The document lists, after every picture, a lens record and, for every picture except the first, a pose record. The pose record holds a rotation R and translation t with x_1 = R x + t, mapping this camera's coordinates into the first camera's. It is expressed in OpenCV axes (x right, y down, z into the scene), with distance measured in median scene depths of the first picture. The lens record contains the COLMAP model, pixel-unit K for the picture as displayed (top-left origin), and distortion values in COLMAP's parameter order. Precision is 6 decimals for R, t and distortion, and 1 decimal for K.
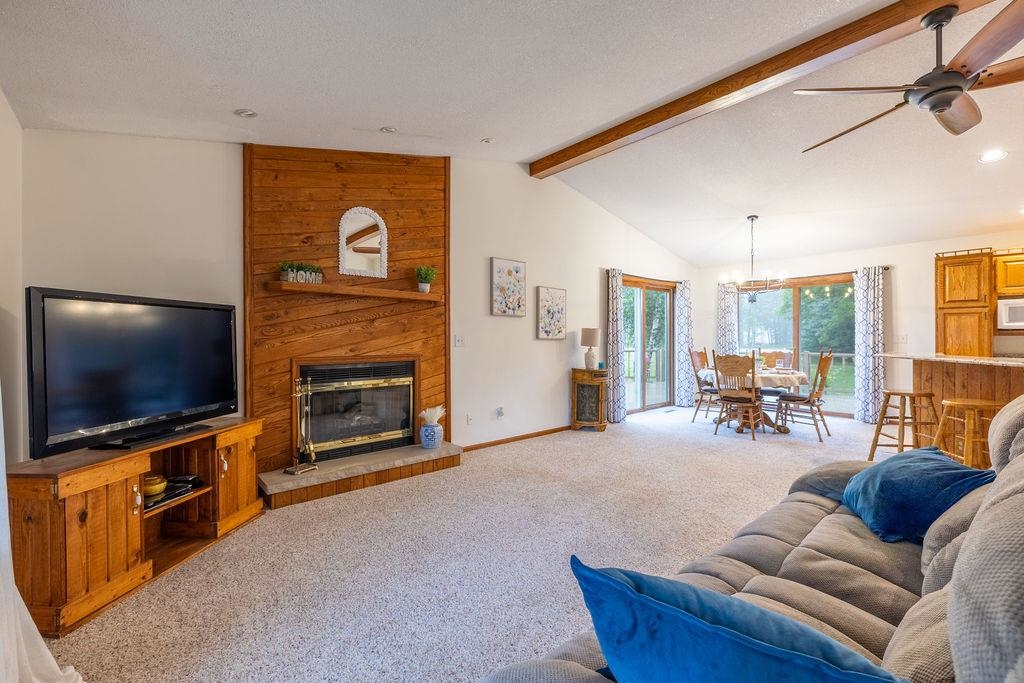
lens RADIAL K [[432.0, 0, 513.3], [0, 432.0, 338.1], [0, 0, 1]] dist [0.000922, 0.000043]
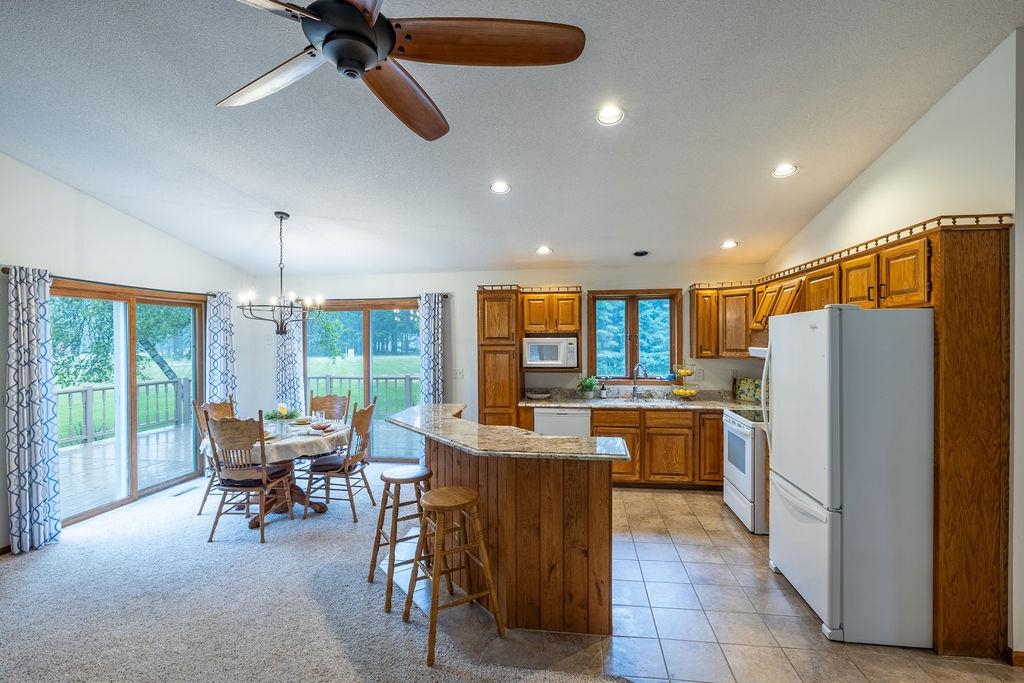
lens RADIAL K [[474.7, 0, 512.0], [0, 474.7, 341.5], [0, 0, 1]] dist [-0.003907, 0.000365]
pose [[0.757651, -0.004585, 0.652644, 0.380968], [0.005811, 0.999983, 0.000280, -0.079024], [-0.652634, 0.003580, 0.757665, 0.185601]]
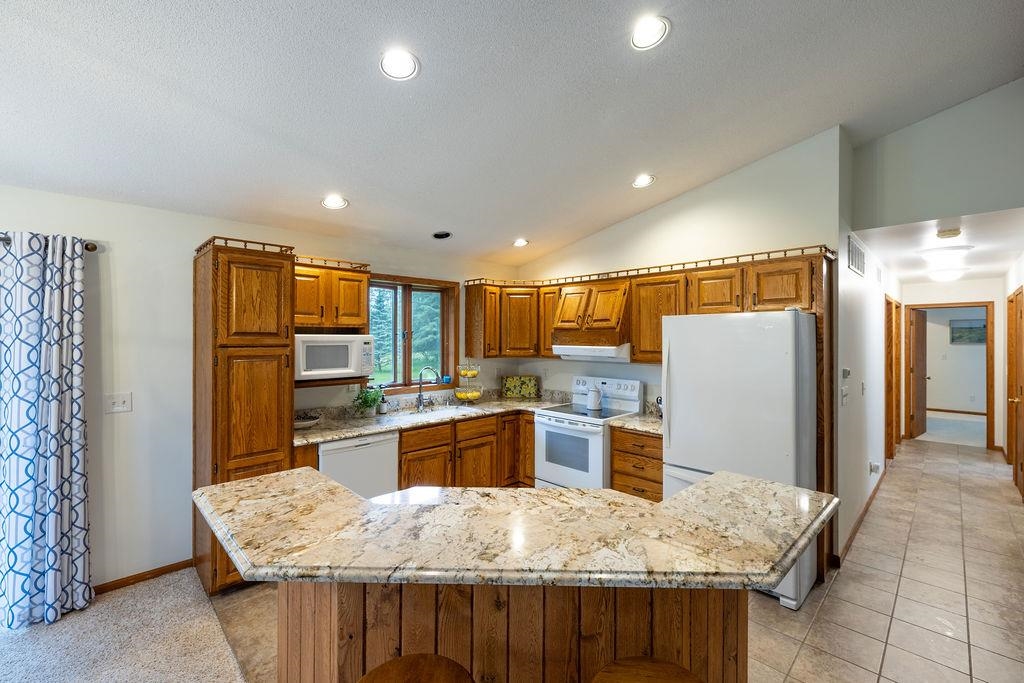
lens RADIAL K [[431.0, 0, 513.7], [0, 431.0, 334.0], [0, 0, 1]] dist [-0.000248, -0.000187]
pose [[-0.060786, 0.008753, 0.998112, 0.477738], [0.001900, 0.999961, -0.008654, -0.080910], [-0.998149, 0.001371, -0.060801, 0.713332]]
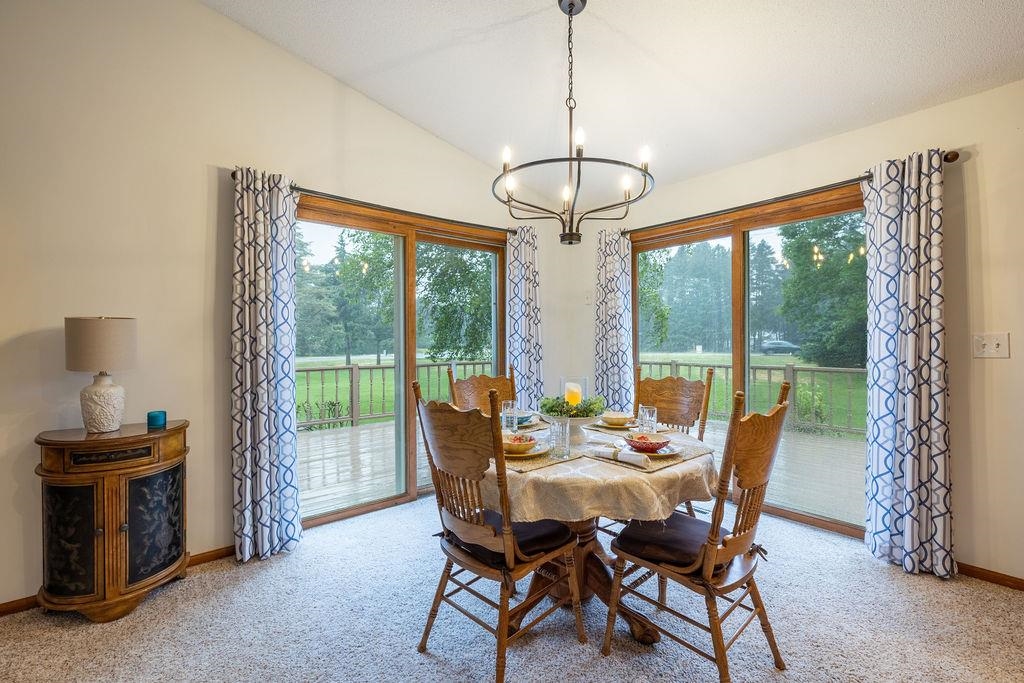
lens RADIAL K [[434.6, 0, 514.4], [0, 434.6, 342.6], [0, 0, 1]] dist [-0.009645, -0.000122]
pose [[0.999857, -0.000830, -0.016899, 0.591154], [0.000840, 0.999999, 0.000635, -0.002012], [0.016899, -0.000649, 0.999857, 0.747221]]
